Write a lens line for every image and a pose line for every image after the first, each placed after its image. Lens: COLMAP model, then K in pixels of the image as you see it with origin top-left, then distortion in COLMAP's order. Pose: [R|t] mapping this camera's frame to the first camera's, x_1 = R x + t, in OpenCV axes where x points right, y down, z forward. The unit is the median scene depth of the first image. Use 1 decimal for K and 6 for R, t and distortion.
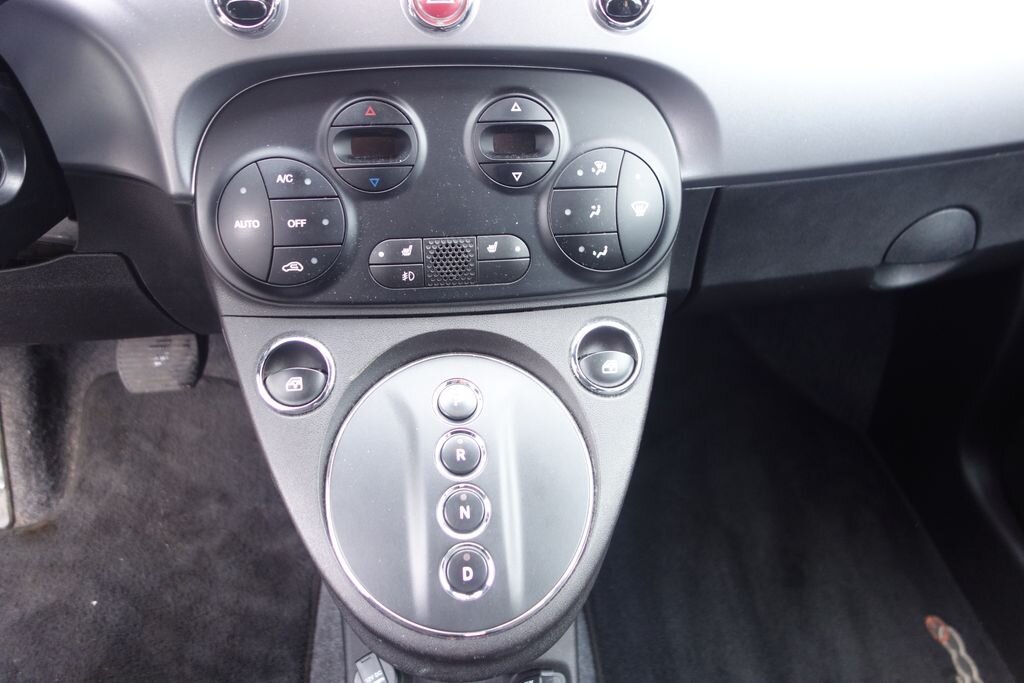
lens RADIAL K [[811.4, 0, 512.0], [0, 811.4, 341.5], [0, 0, 1]] dist [0.008400, -0.010396]
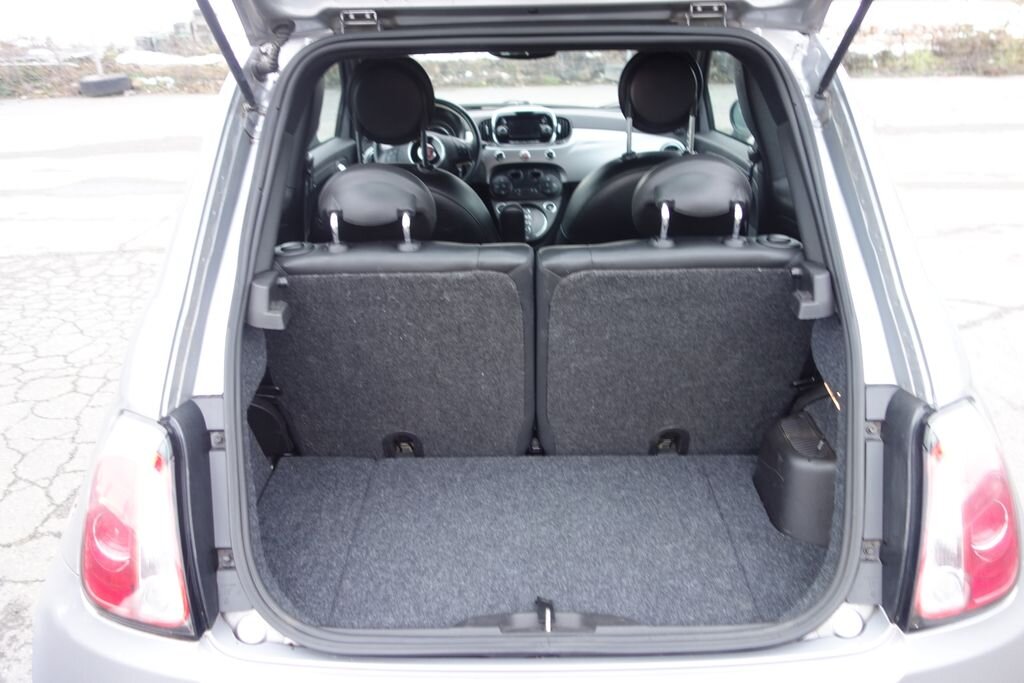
lens RADIAL K [[811.4, 0, 512.0], [0, 811.4, 341.5], [0, 0, 1]] dist [0.008400, -0.010396]
pose [[0.990005, -0.005181, -0.140937, 0.740043], [-0.036588, 0.955676, -0.292137, 2.999763], [0.136204, 0.294374, 0.945935, -4.926426]]
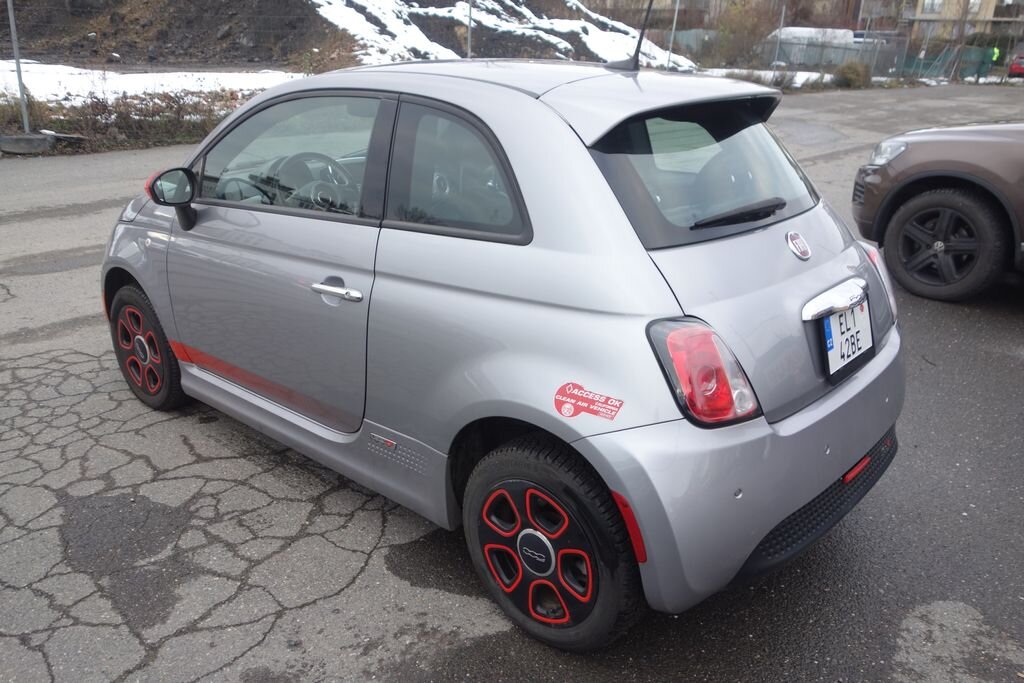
lens RADIAL K [[814.7, 0, 512.0], [0, 814.7, 341.5], [0, 0, 1]] dist [0.004411, -0.008544]
pose [[0.754975, -0.257208, 0.603206, -4.191726], [0.447852, 0.874165, -0.187788, 3.050201], [-0.479001, 0.411923, 0.775163, -5.454155]]
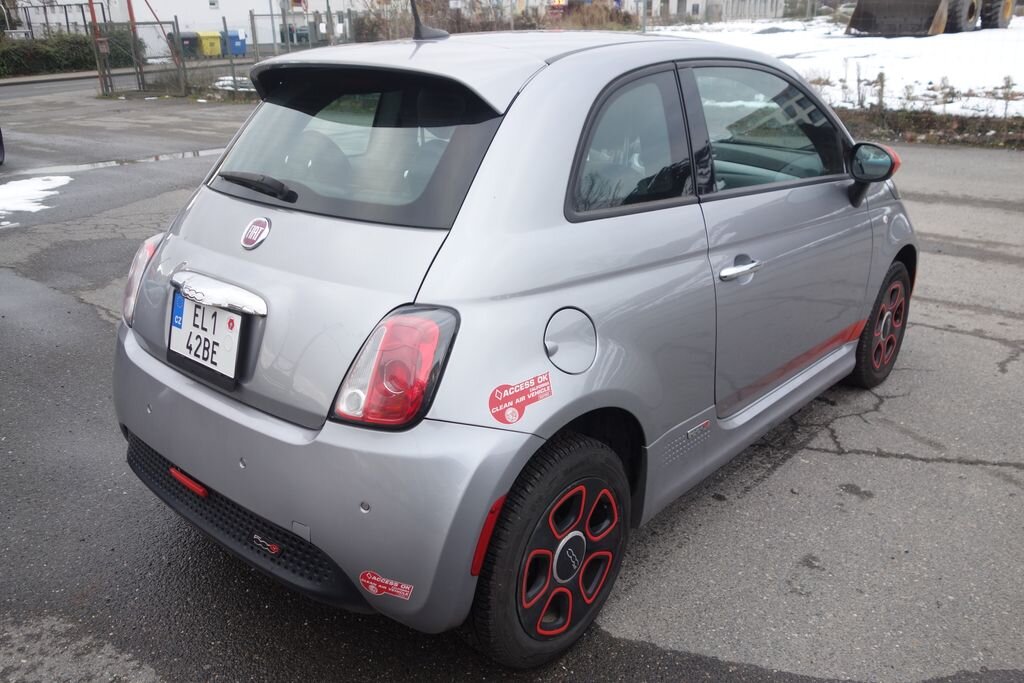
lens RADIAL K [[812.5, 0, 510.5], [0, 812.5, 340.3], [0, 0, 1]] dist [0.011023, -0.009505]
pose [[0.657358, 0.210302, -0.723639, 4.929577], [-0.464375, 0.869326, -0.169199, 2.999172], [0.593495, 0.447264, 0.669117, -4.514357]]
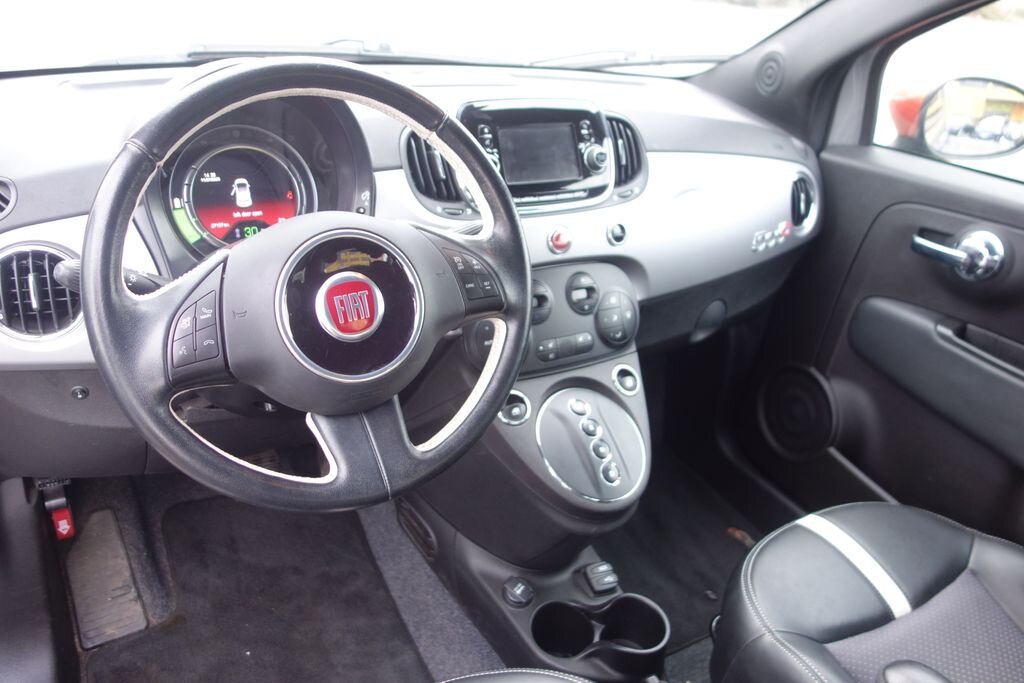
lens RADIAL K [[811.4, 0, 512.0], [0, 811.4, 341.5], [0, 0, 1]] dist [0.008400, -0.010396]
pose [[0.906363, -0.140203, 0.398559, -1.110320], [0.207329, 0.969538, -0.130427, 0.151292], [-0.368132, 0.200847, 0.907821, -1.013329]]
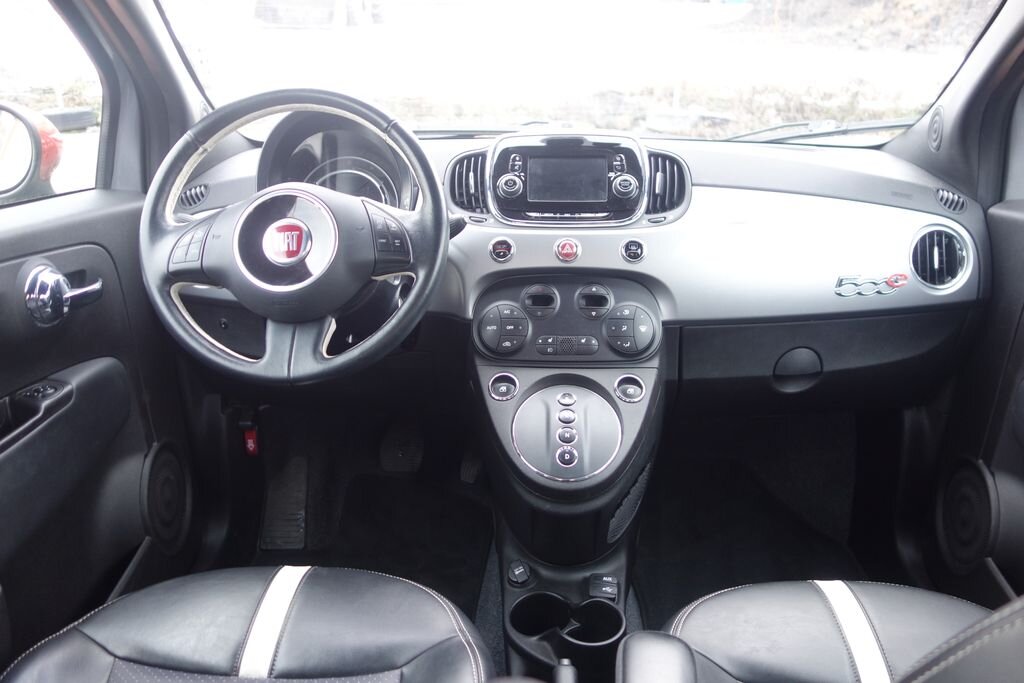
lens RADIAL K [[811.4, 0, 512.0], [0, 811.4, 341.5], [0, 0, 1]] dist [0.008400, -0.010396]
pose [[0.986673, 0.018845, -0.161623, 0.164460], [-0.075351, 0.933272, -0.351178, 0.789828], [0.144220, 0.358676, 0.922254, -1.369145]]
